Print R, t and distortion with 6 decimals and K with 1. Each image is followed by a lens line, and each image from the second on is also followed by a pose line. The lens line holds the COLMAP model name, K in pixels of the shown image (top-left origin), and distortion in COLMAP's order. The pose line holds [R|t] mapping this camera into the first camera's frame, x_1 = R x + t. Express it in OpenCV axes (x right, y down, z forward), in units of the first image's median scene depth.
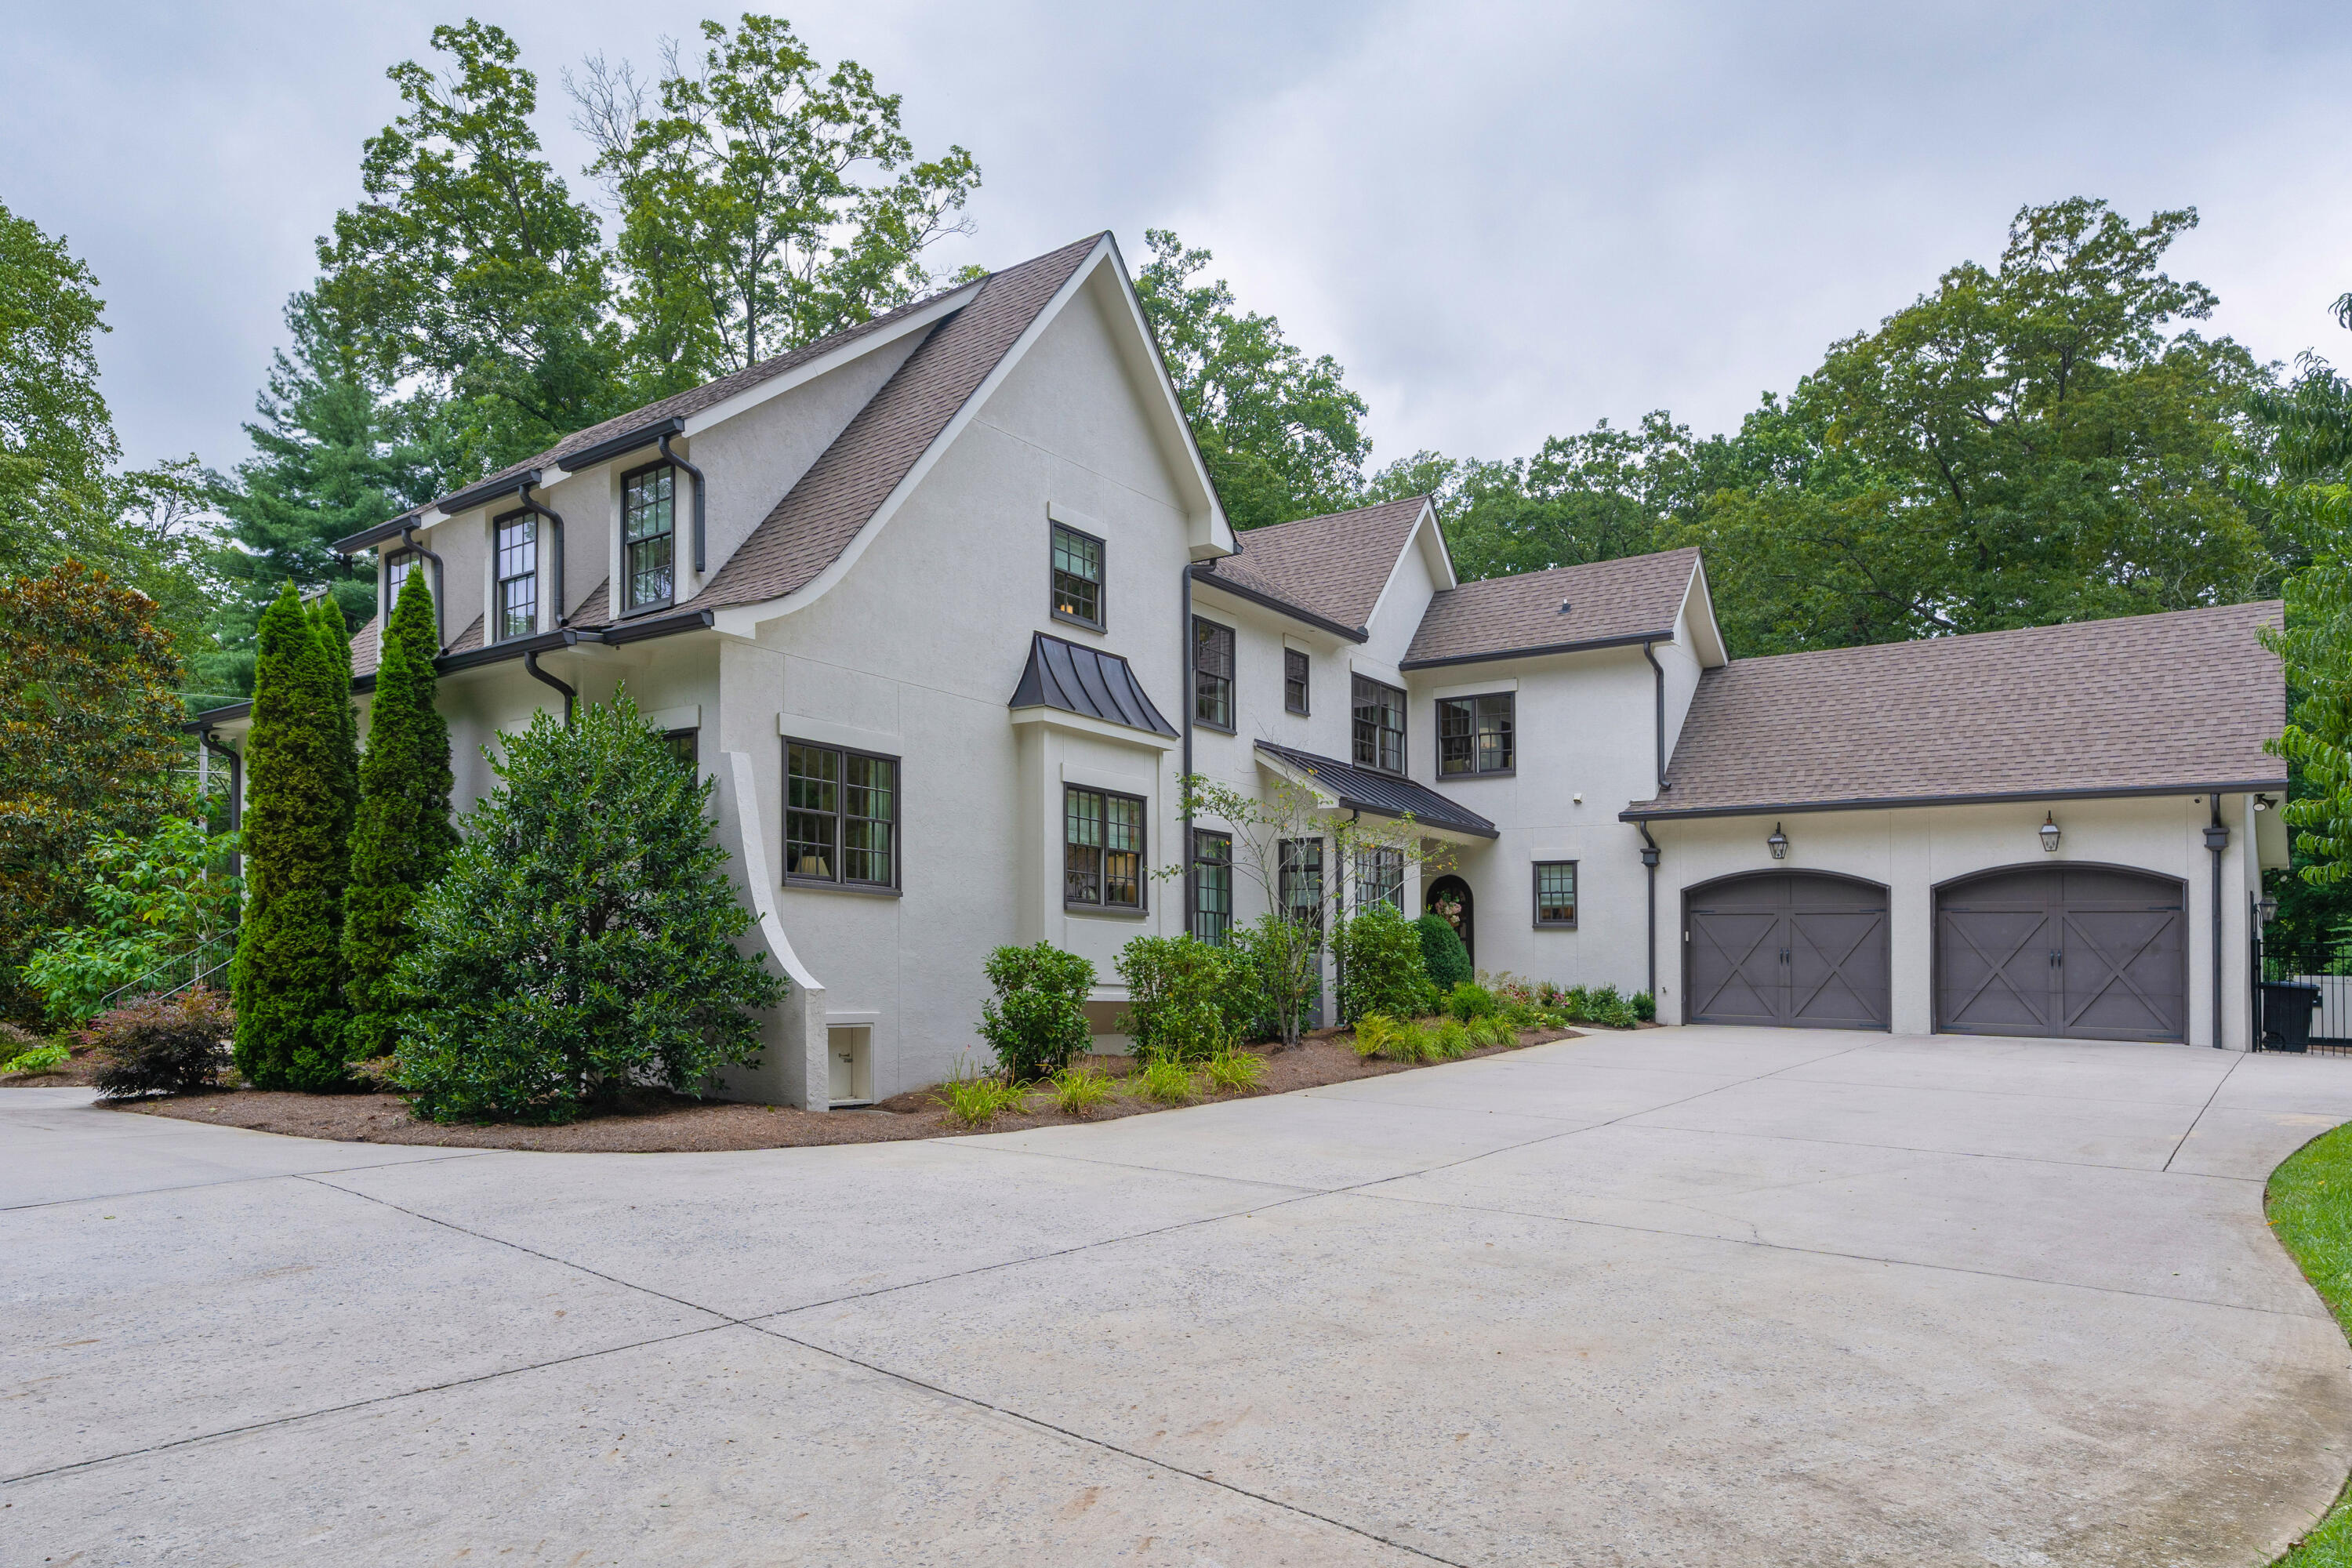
lens RADIAL K [[1470.8, 0, 1204.2], [0, 1470.8, 880.7], [0, 0, 1]] dist [-0.002031, 0.000333]
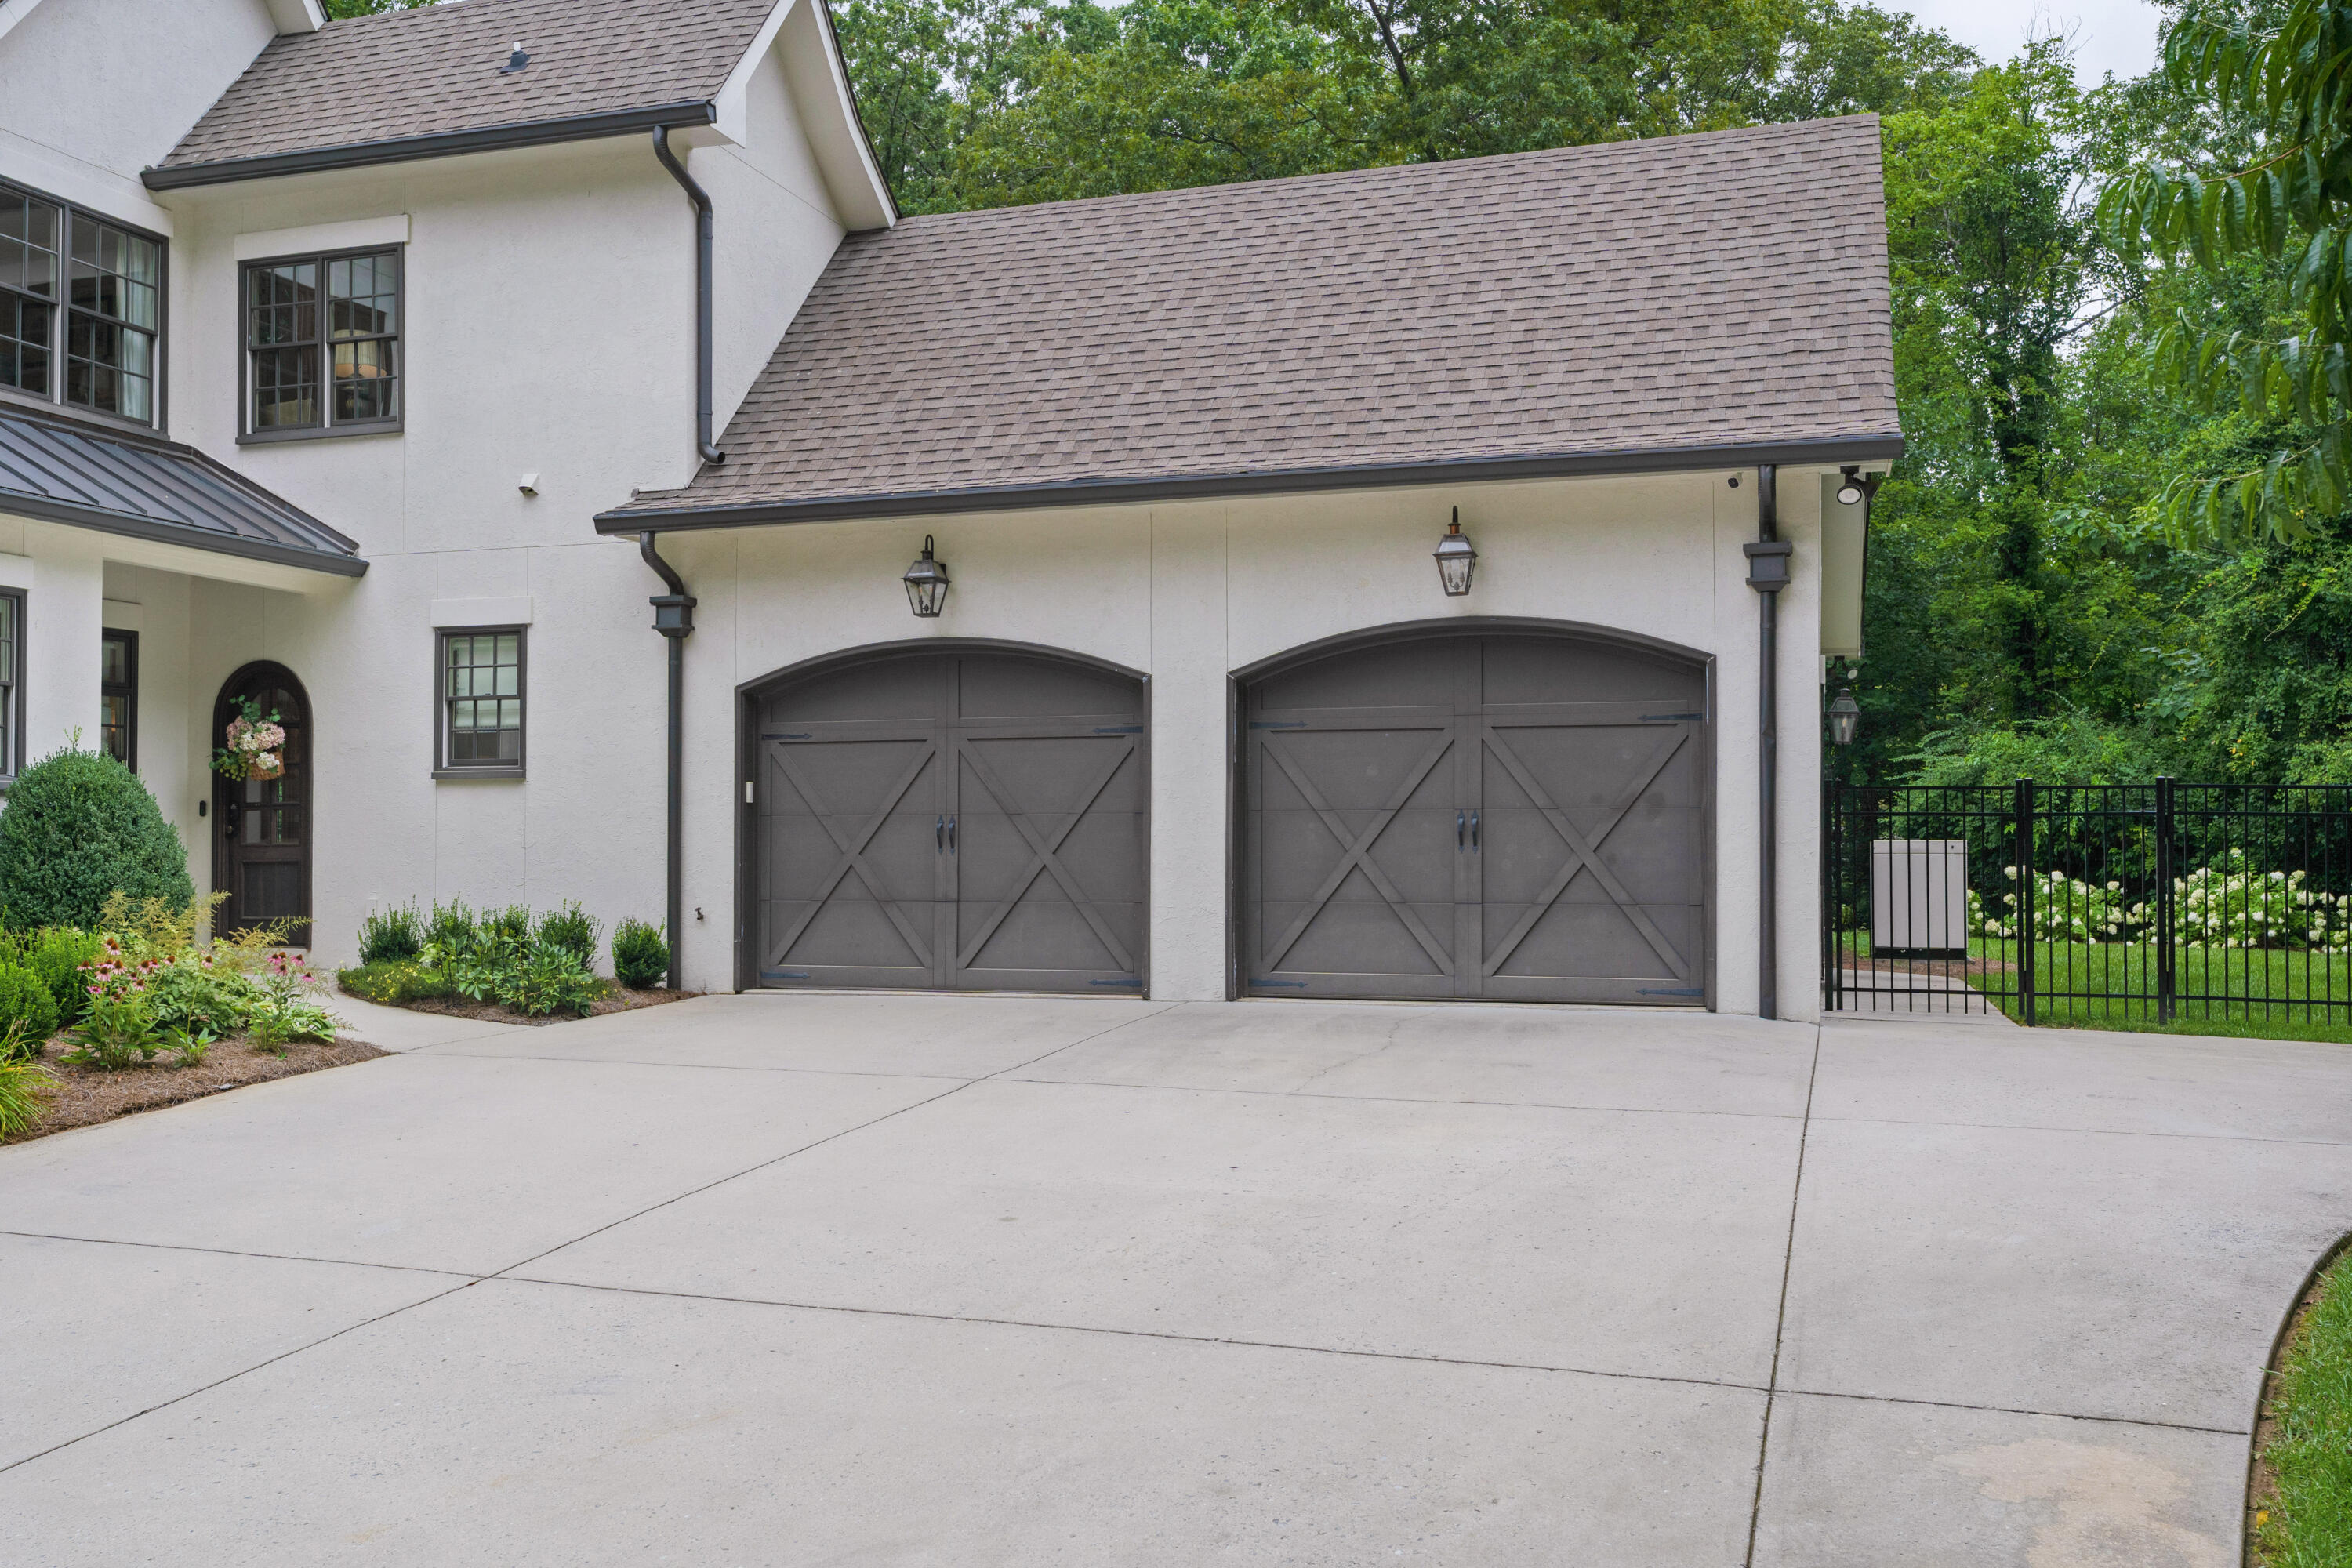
lens RADIAL K [[2070.0, 0, 1174.3], [0, 2070.0, 780.1], [0, 0, 1]] dist [-0.014981, -0.009875]
pose [[0.945134, -0.013669, 0.326396, 0.257340], [0.003586, 0.999498, 0.031475, 0.015474], [-0.326662, -0.028578, 0.944709, 0.382890]]
